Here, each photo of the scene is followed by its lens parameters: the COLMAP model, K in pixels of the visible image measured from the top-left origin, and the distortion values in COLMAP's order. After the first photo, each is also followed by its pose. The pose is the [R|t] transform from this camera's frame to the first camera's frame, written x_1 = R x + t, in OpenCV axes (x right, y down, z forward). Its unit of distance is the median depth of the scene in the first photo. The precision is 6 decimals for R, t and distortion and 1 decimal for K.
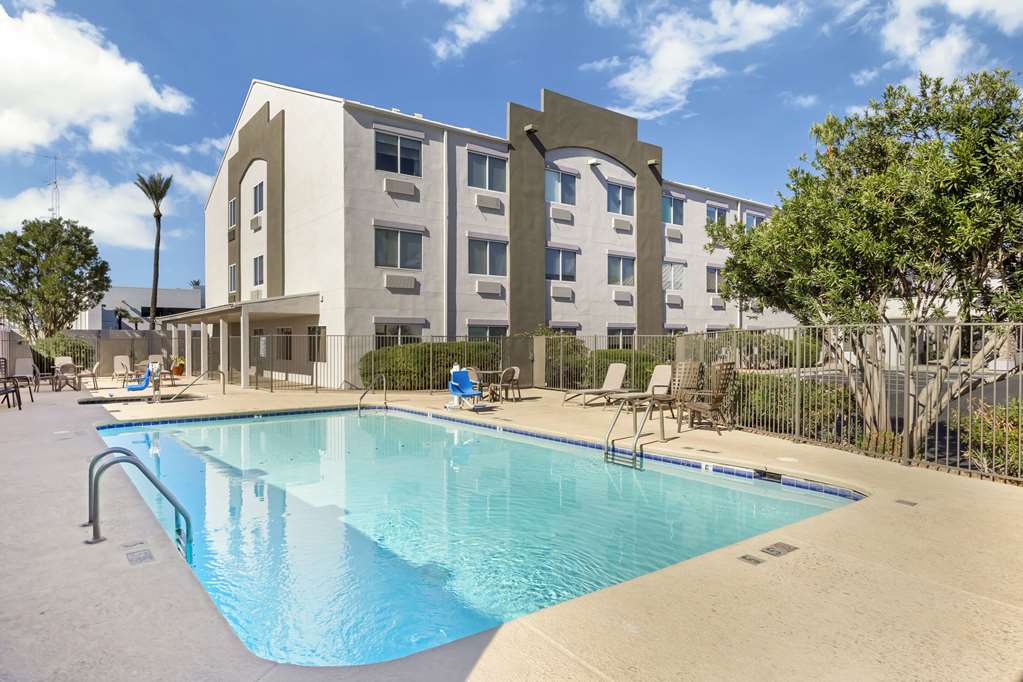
lens RADIAL K [[625.7, 0, 511.5], [0, 625.7, 341.0], [0, 0, 1]] dist [-0.004510, -0.000764]
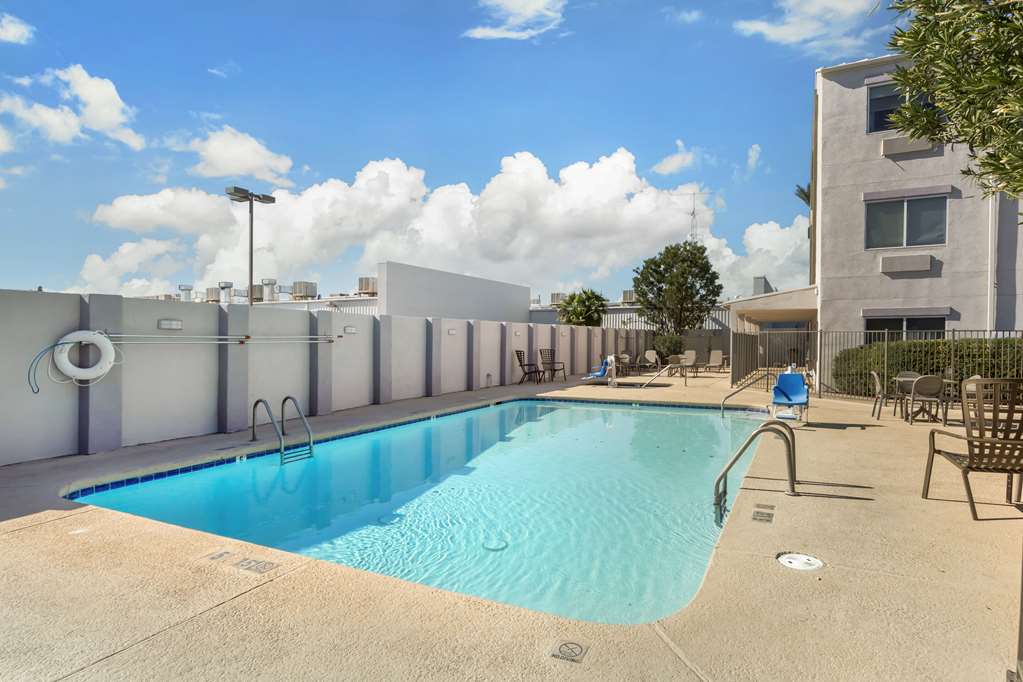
lens RADIAL K [[591.8, 0, 511.5], [0, 591.8, 341.0], [0, 0, 1]] dist [0.000327, 0.000169]
pose [[0.426146, 0.002659, -0.904650, 0.299780], [0.001669, 0.999992, 0.003725, 0.001097], [0.904653, -0.003097, 0.426138, 0.225707]]
